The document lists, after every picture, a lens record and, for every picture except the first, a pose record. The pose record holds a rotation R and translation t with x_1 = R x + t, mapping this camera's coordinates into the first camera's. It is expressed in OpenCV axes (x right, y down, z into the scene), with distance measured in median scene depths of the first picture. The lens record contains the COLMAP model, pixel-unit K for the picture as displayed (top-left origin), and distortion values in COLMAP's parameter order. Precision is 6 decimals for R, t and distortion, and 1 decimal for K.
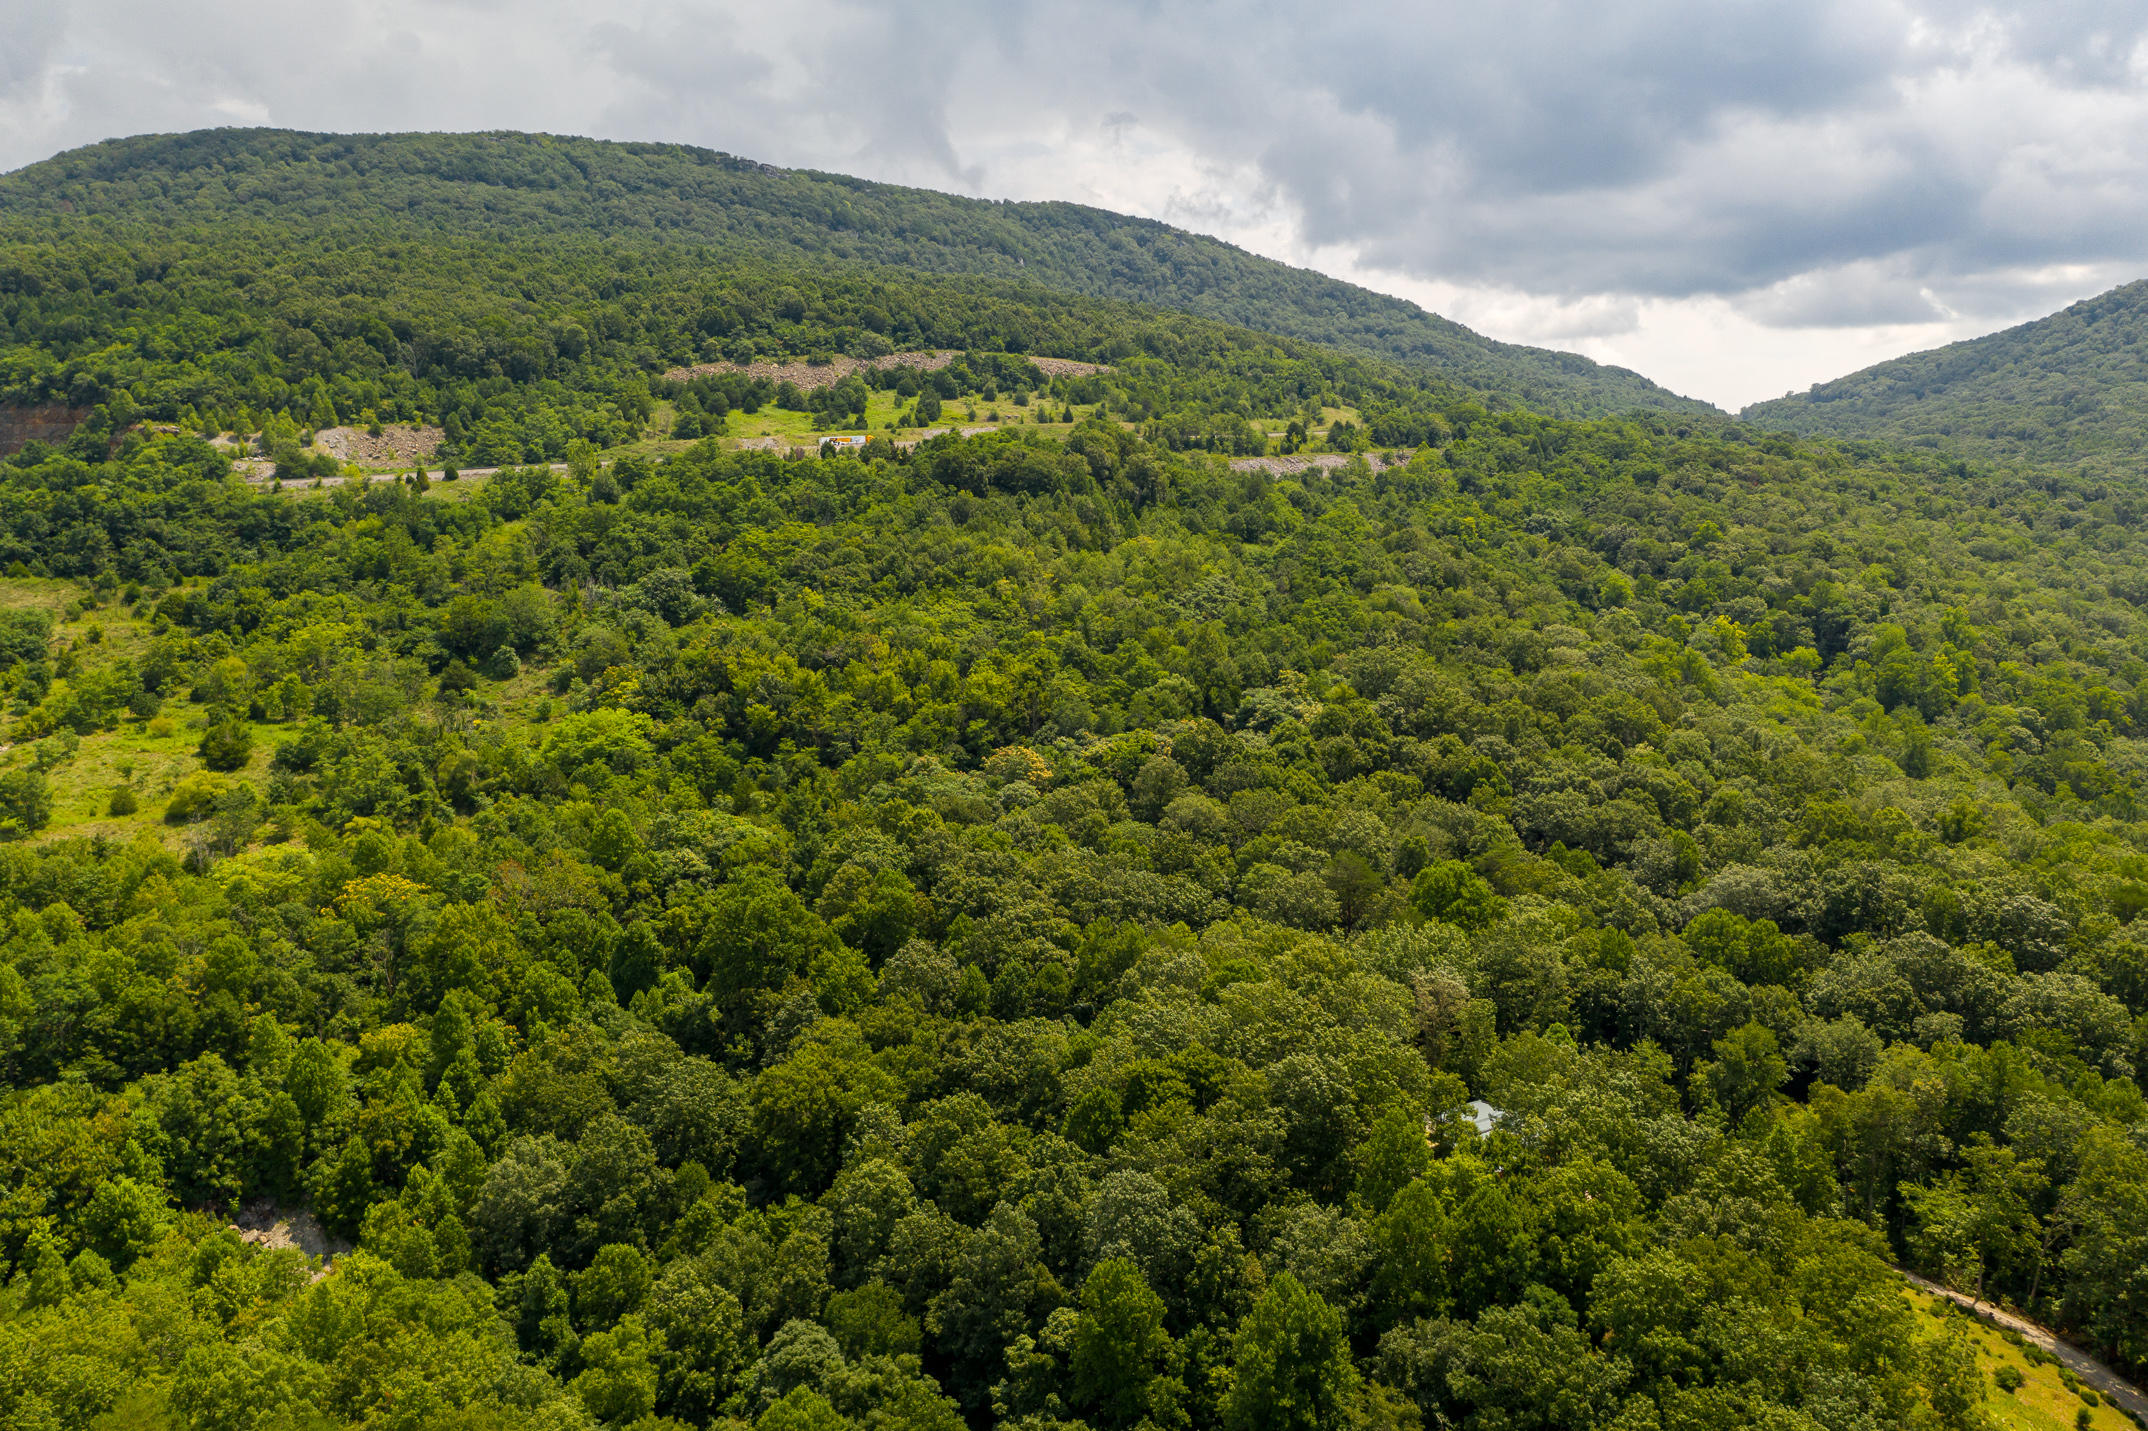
lens RADIAL K [[1712.3, 0, 1093.9], [0, 1712.3, 687.3], [0, 0, 1]] dist [-0.009742, 0.011221]
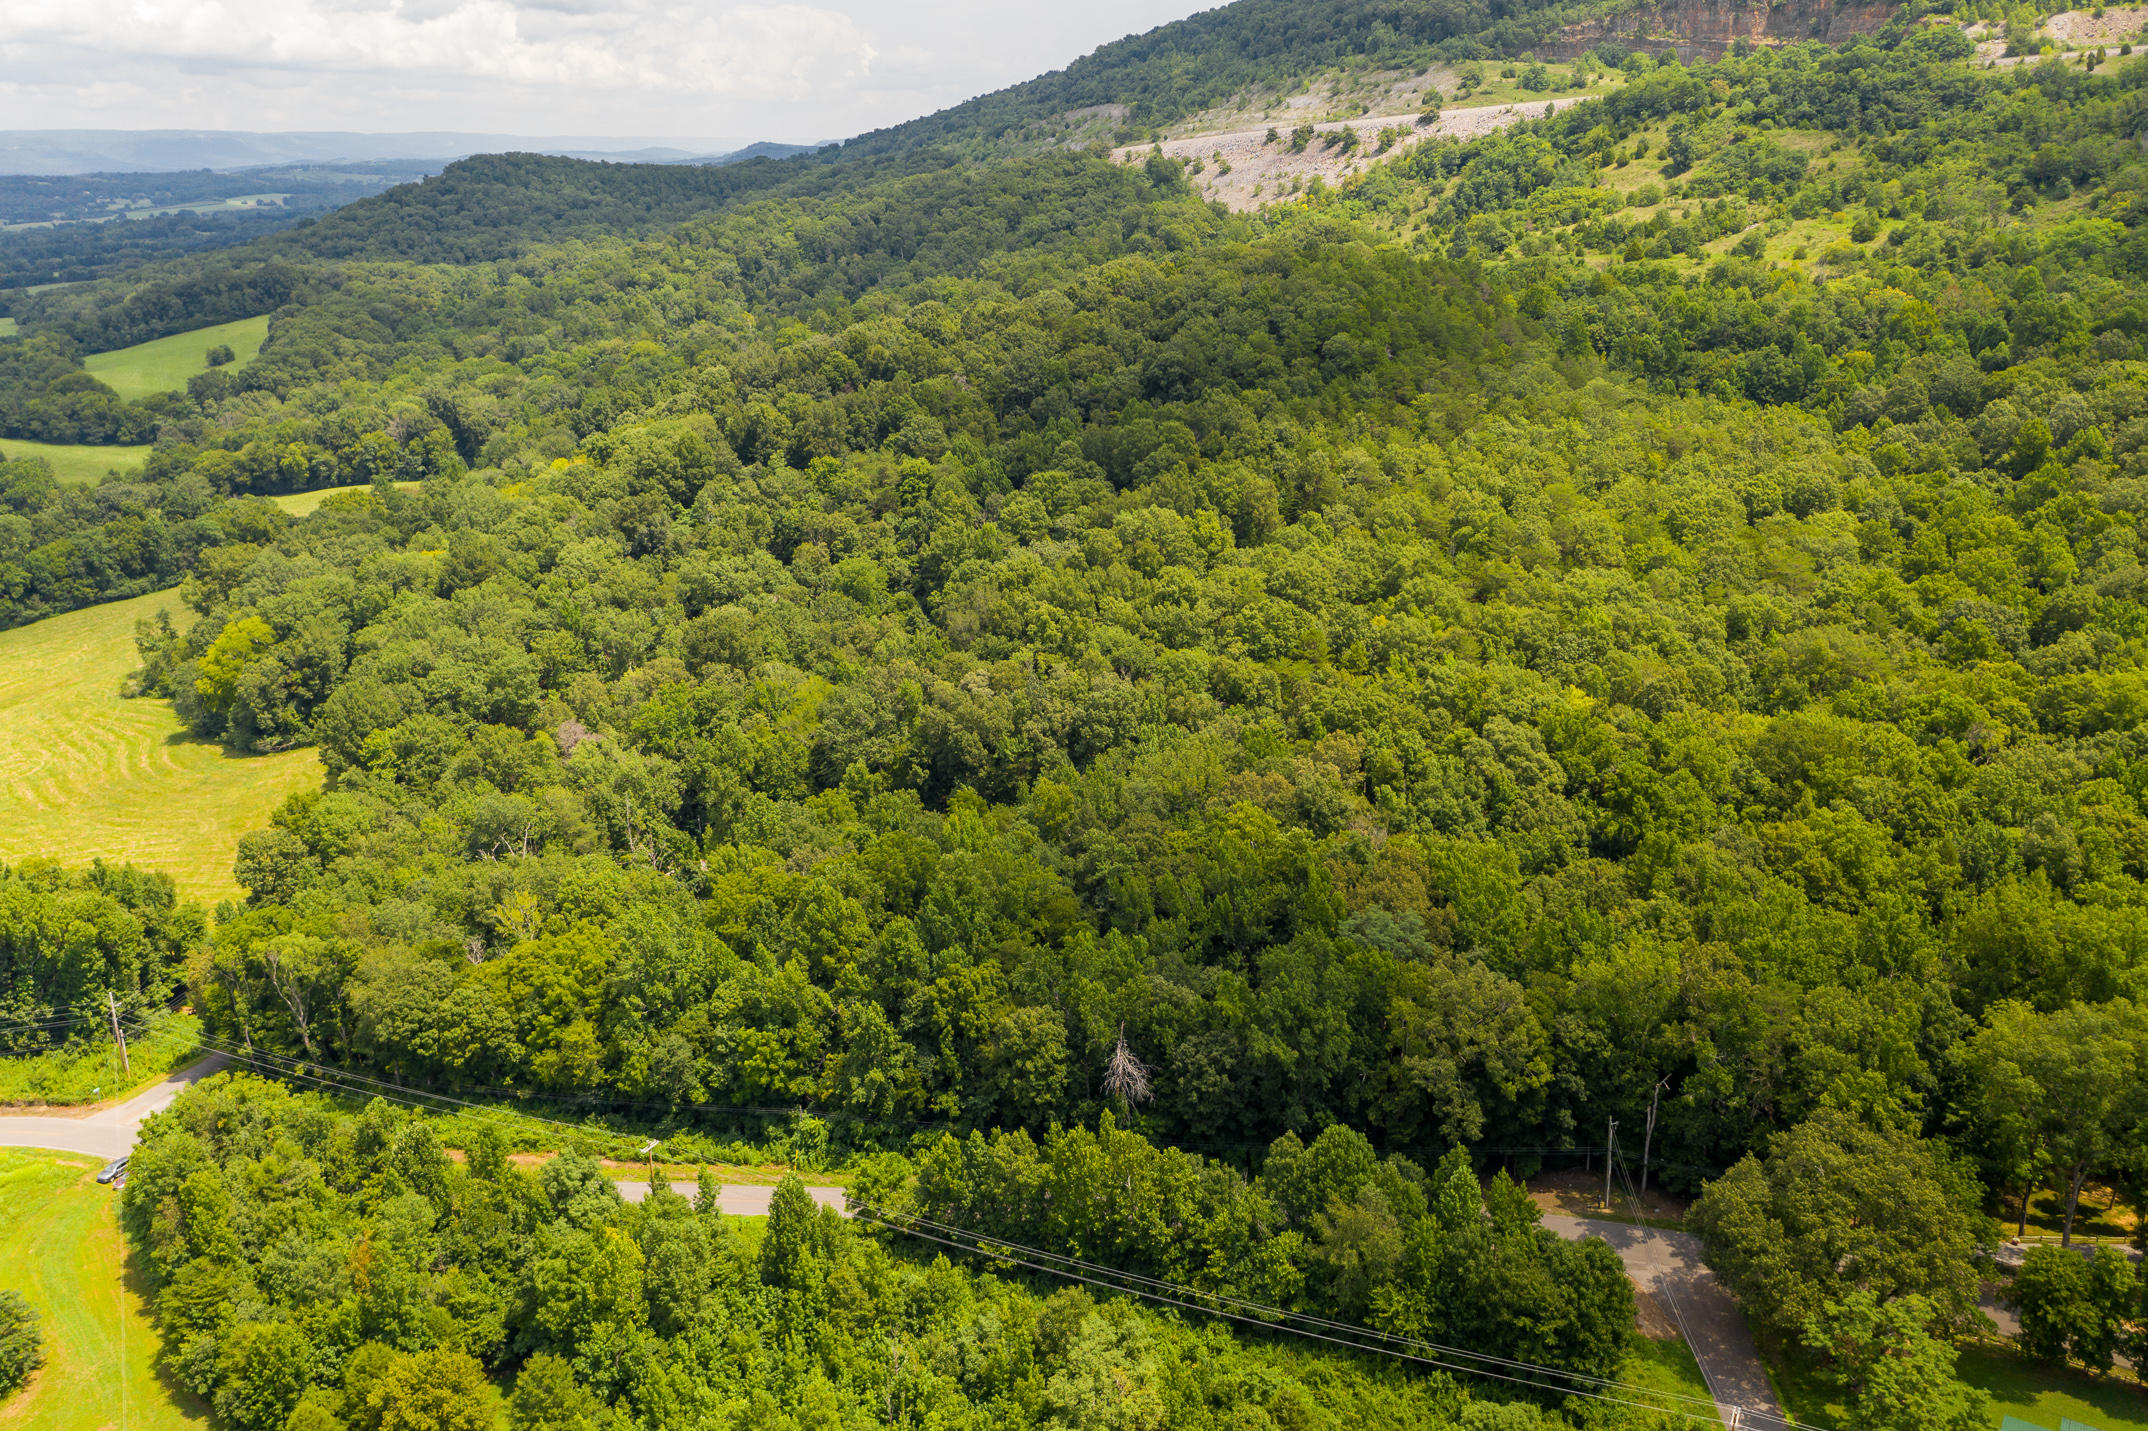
lens RADIAL K [[1712.3, 0, 1082.7], [0, 1712.3, 704.3], [0, 0, 1]] dist [-0.009742, 0.011221]
pose [[0.532594, 0.271874, -0.801516, 0.577299], [-0.062466, 0.957047, 0.283123, 0.052160], [0.844062, -0.100722, 0.526701, -0.624523]]
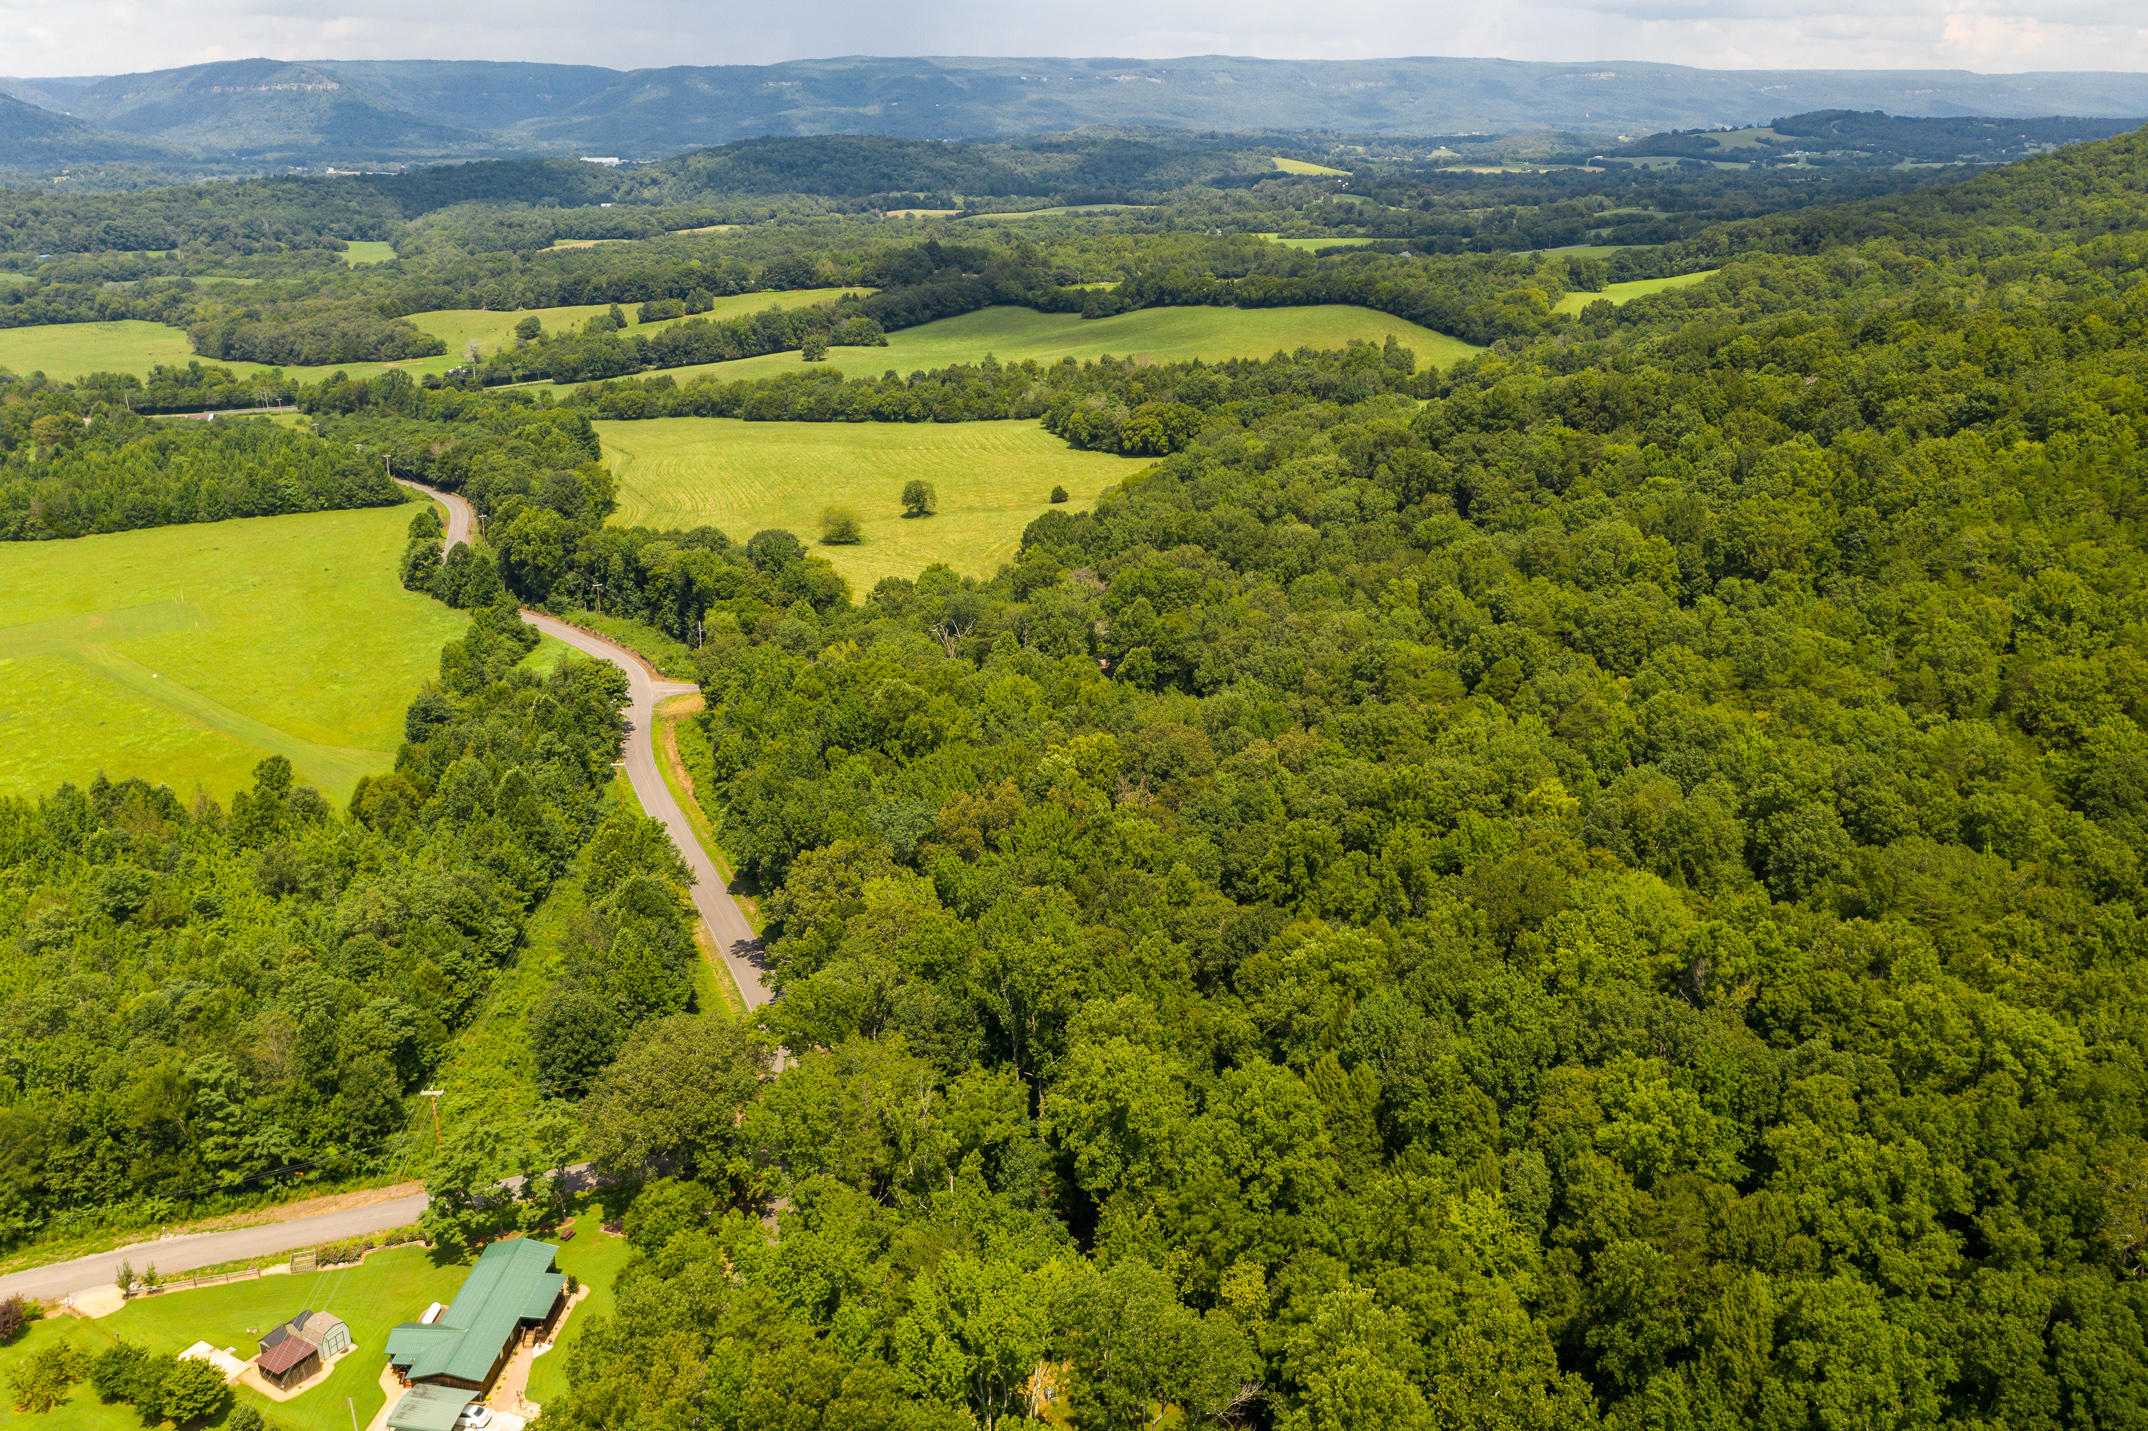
lens RADIAL K [[1712.3, 0, 1081.1], [0, 1712.3, 707.1], [0, 0, 1]] dist [-0.009742, 0.011221]
pose [[-0.455684, 0.312991, -0.833300, 0.703209], [-0.067804, 0.921218, 0.383092, -0.019712], [0.887556, 0.231070, -0.398562, 0.061487]]
